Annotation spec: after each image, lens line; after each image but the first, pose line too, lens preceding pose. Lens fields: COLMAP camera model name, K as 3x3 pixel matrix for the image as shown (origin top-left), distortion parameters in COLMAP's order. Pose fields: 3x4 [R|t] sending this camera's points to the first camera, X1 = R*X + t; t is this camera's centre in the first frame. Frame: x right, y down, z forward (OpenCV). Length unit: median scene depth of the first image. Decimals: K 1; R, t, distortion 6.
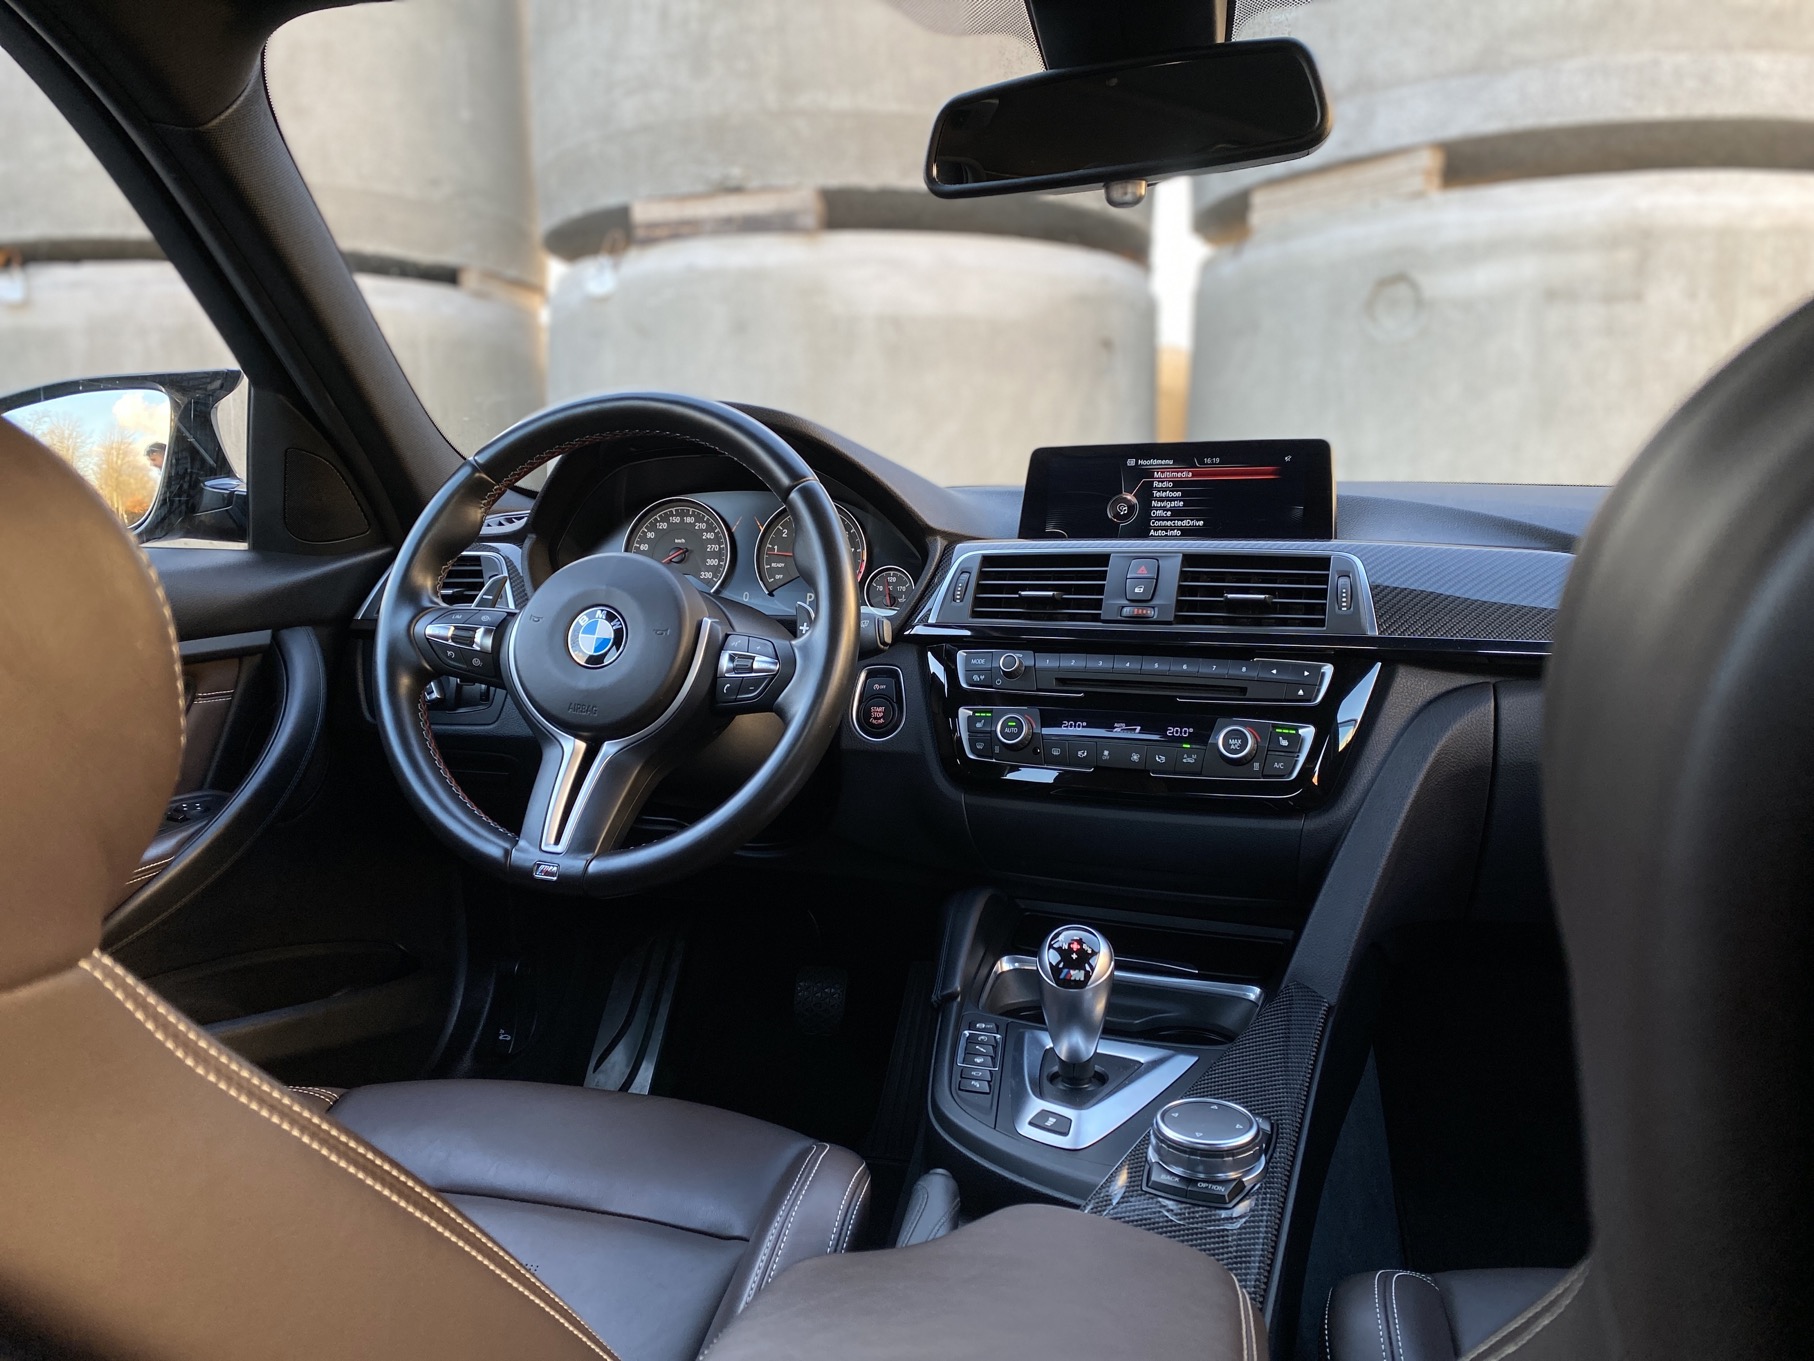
lens RADIAL K [[1390.0, 0, 907.0], [0, 1390.0, 680.5], [0, 0, 1]] dist [0.013143, -0.005015]
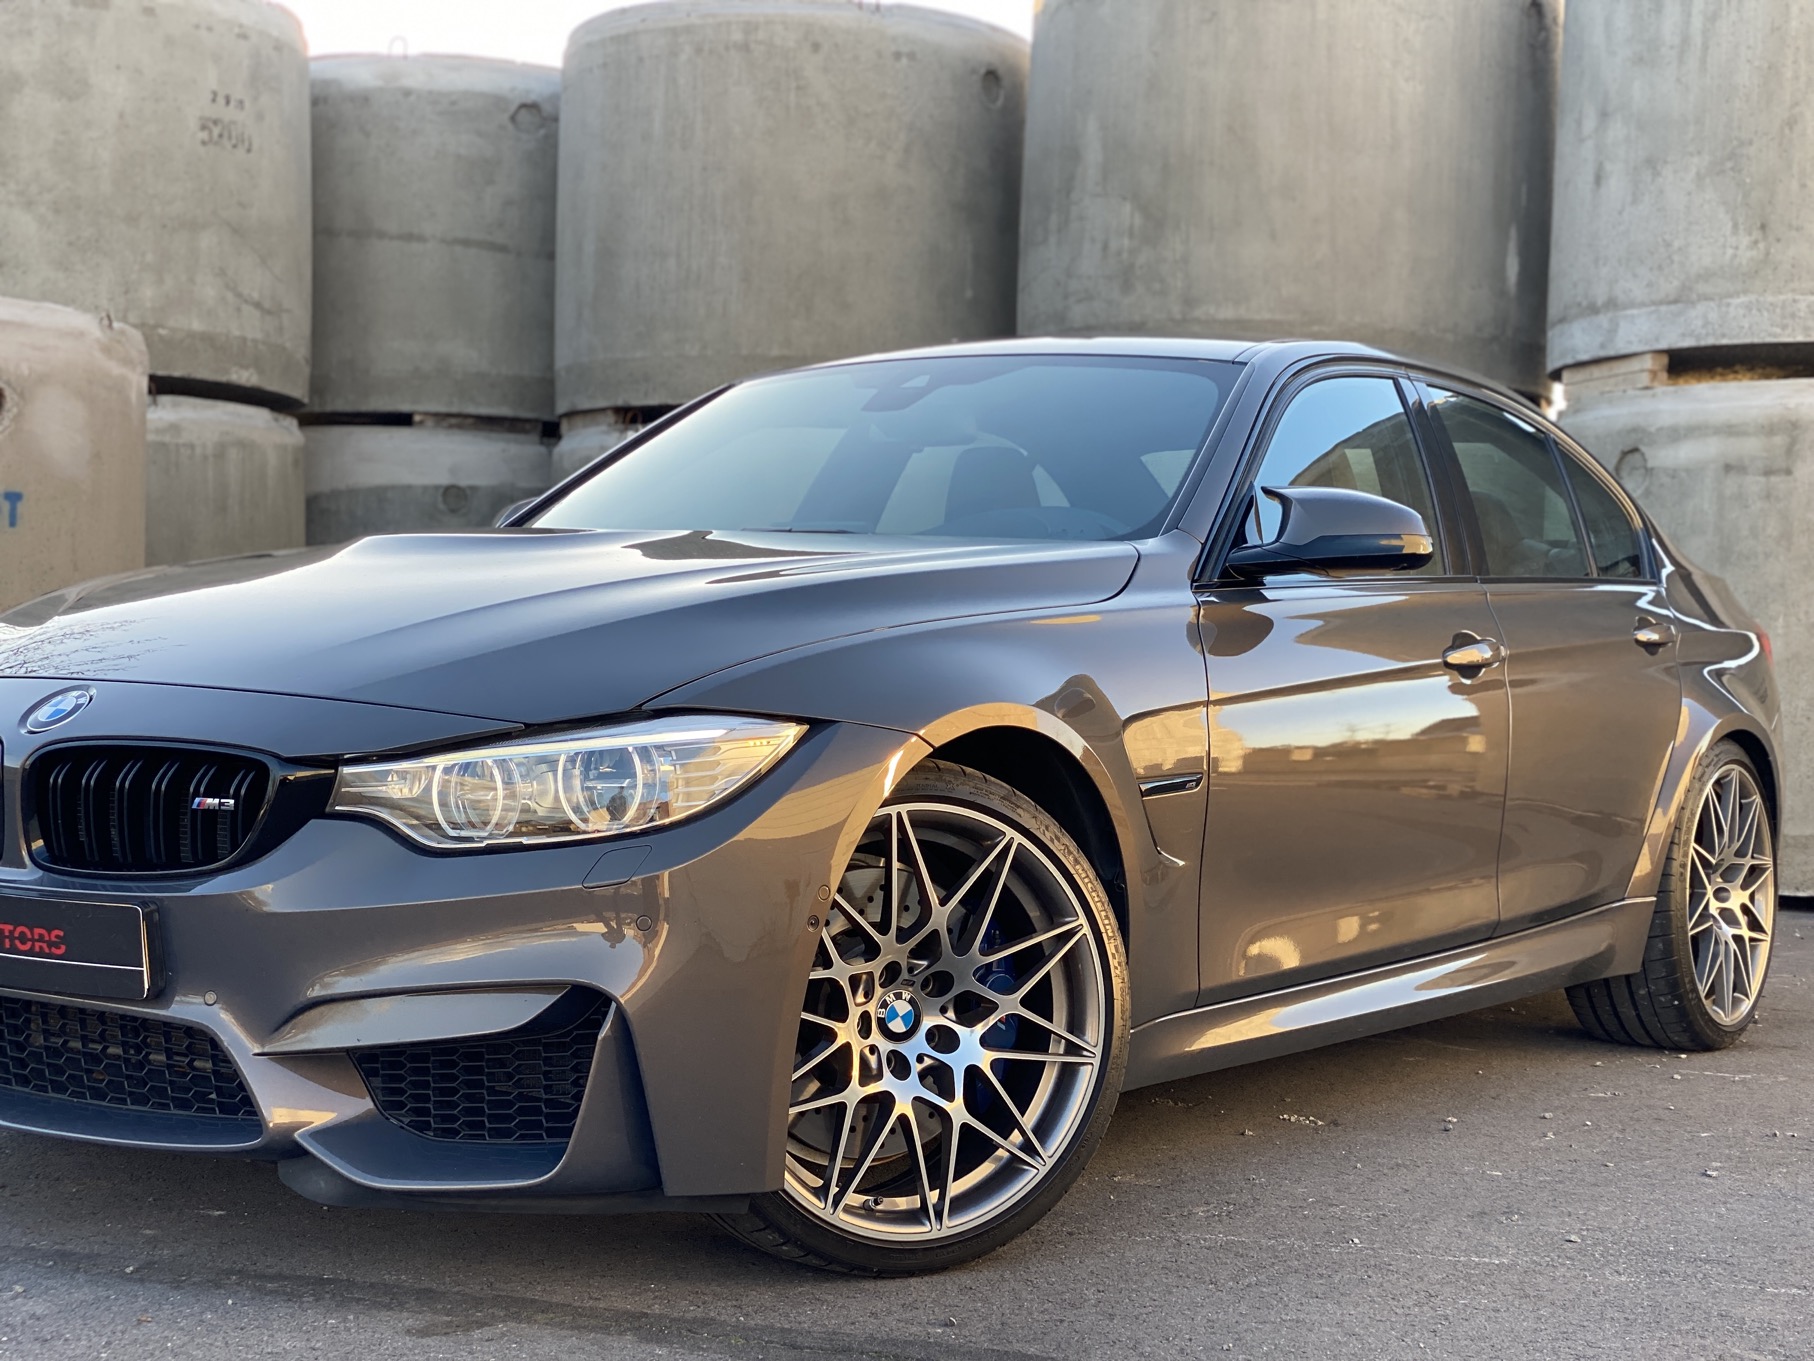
lens RADIAL K [[2723.3, 0, 907.0], [0, 2723.3, 680.5], [0, 0, 1]] dist [0.060459, 0.016966]
pose [[0.937393, 0.037995, -0.346194, 0.558039], [-0.076980, 0.992049, -0.099559, 0.205904], [0.339659, 0.119976, 0.932865, -1.427513]]
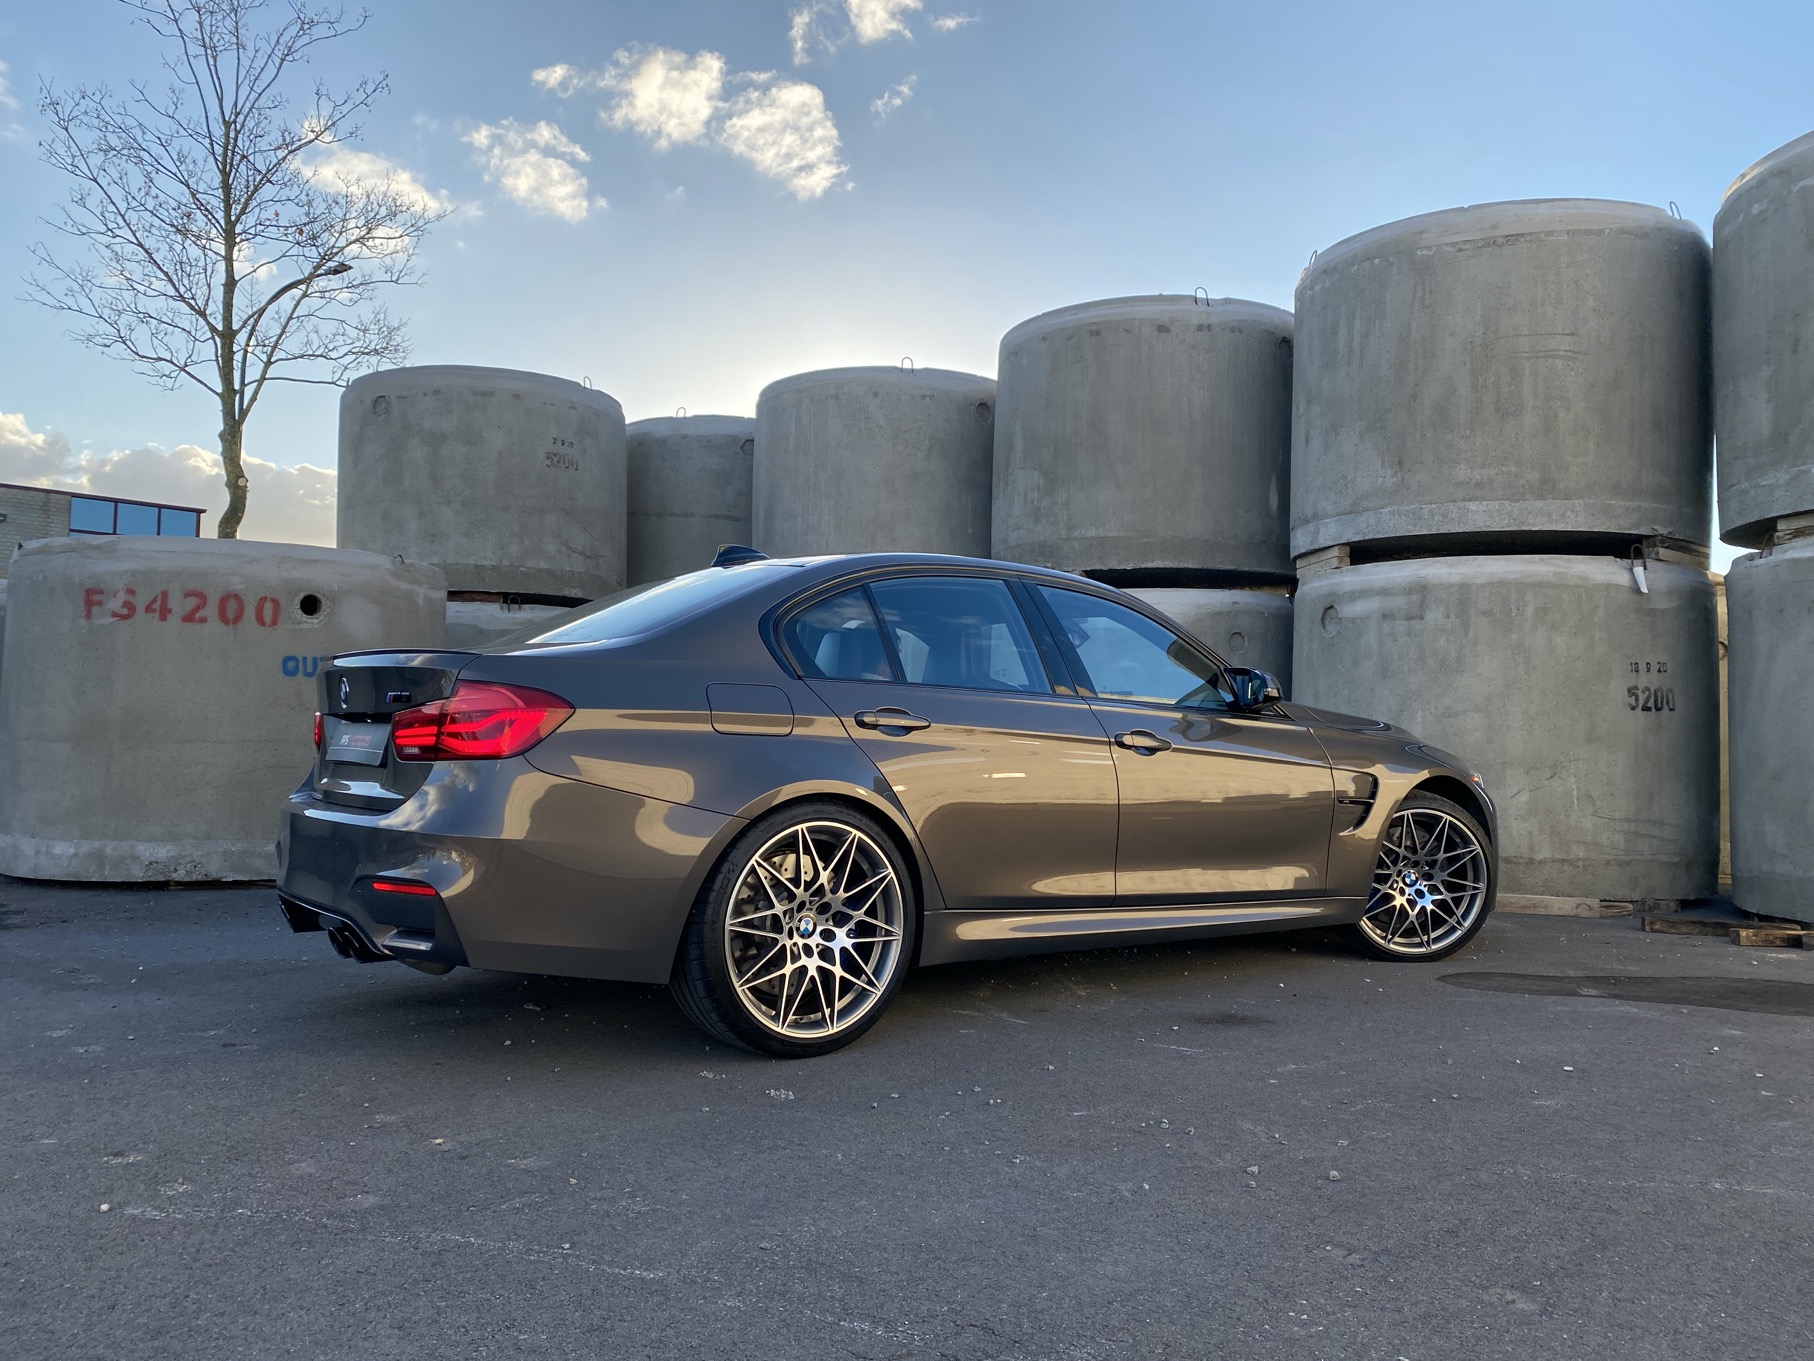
lens RADIAL K [[1390.0, 0, 907.0], [0, 1390.0, 680.5], [0, 0, 1]] dist [0.013143, -0.005015]
pose [[0.862556, 0.000494, -0.505961, 0.781036], [-0.081191, 0.987176, -0.137450, 0.135094], [0.499404, 0.159638, 0.851535, -0.942108]]
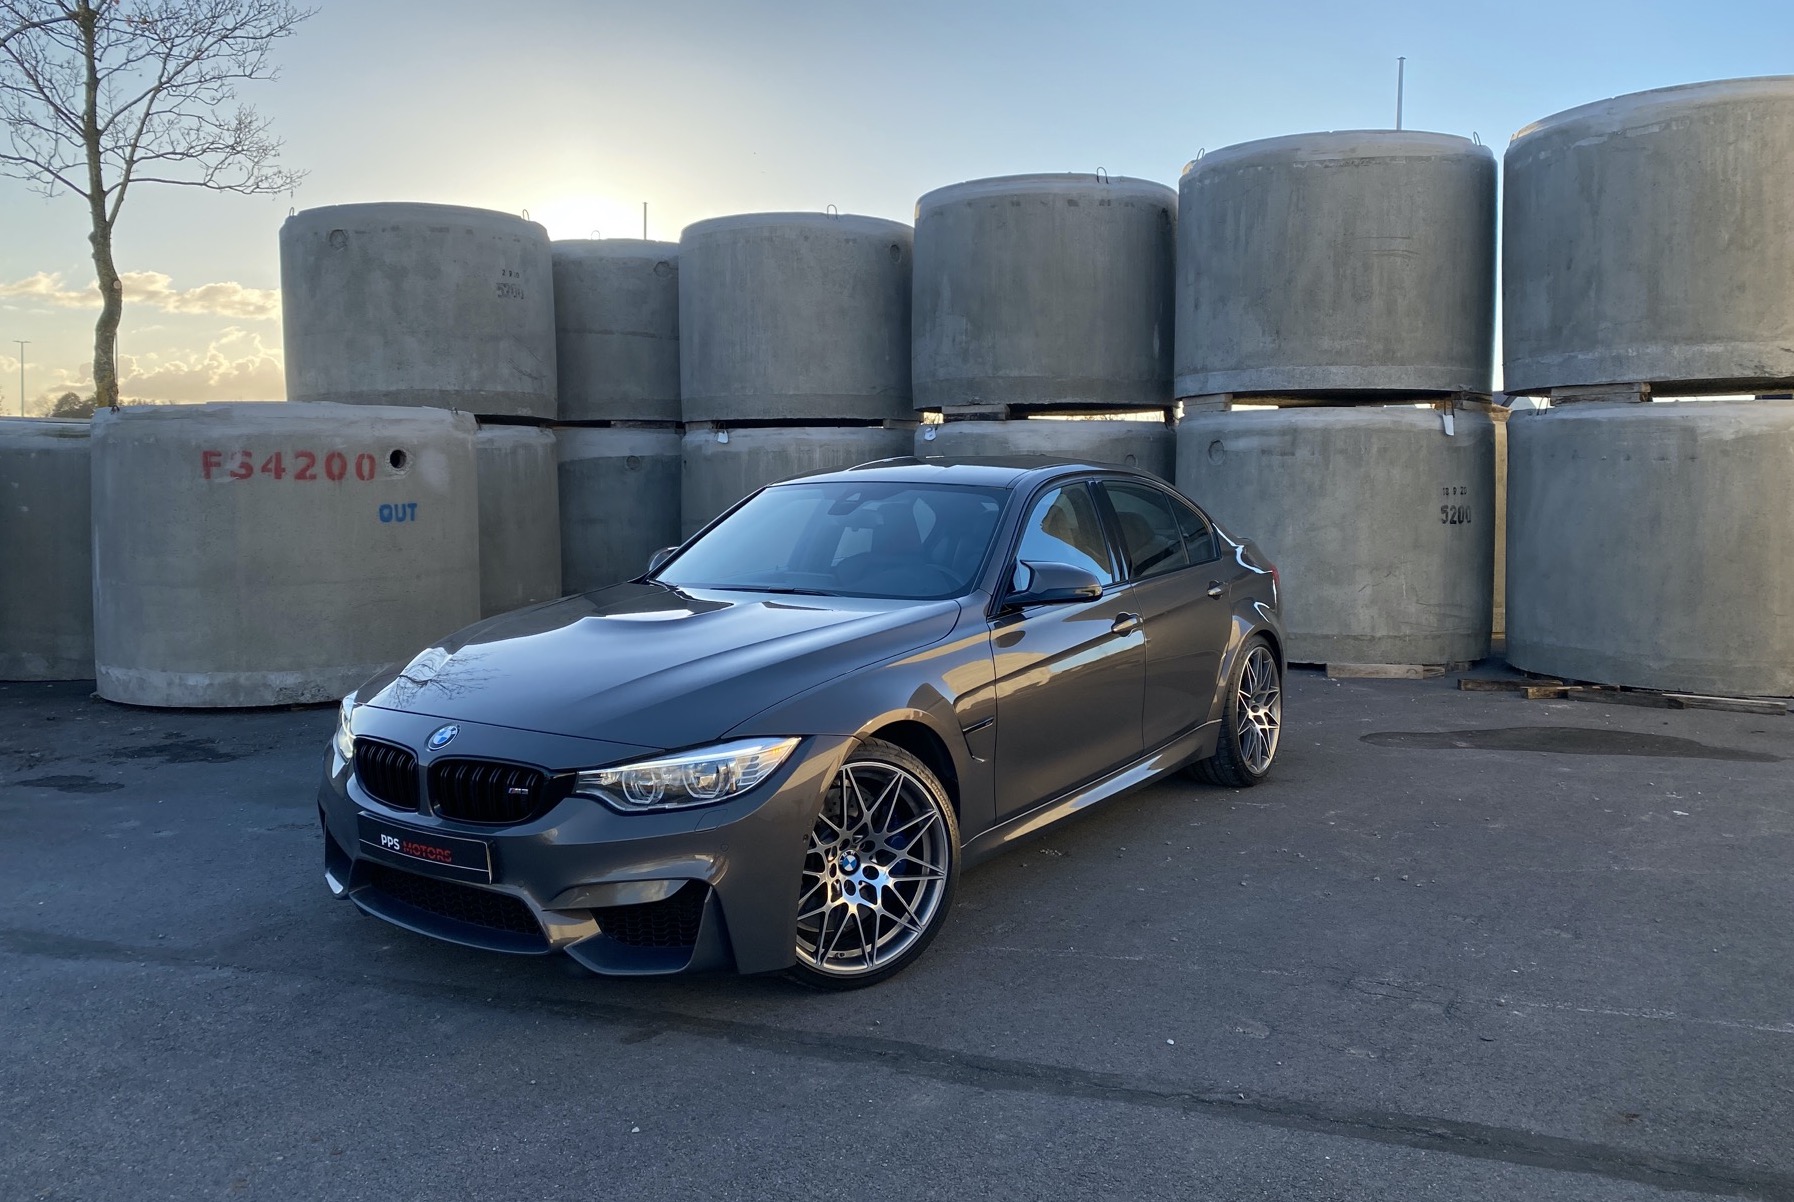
lens RADIAL K [[1384.4, 0, 888.7], [0, 1384.4, 532.0], [0, 0, 1]] dist [0.080805, -0.196315]
pose [[0.942933, 0.018630, -0.332460, 0.588346], [-0.043093, 0.996865, -0.066361, 0.070056], [0.330181, 0.076901, 0.940780, -1.488119]]
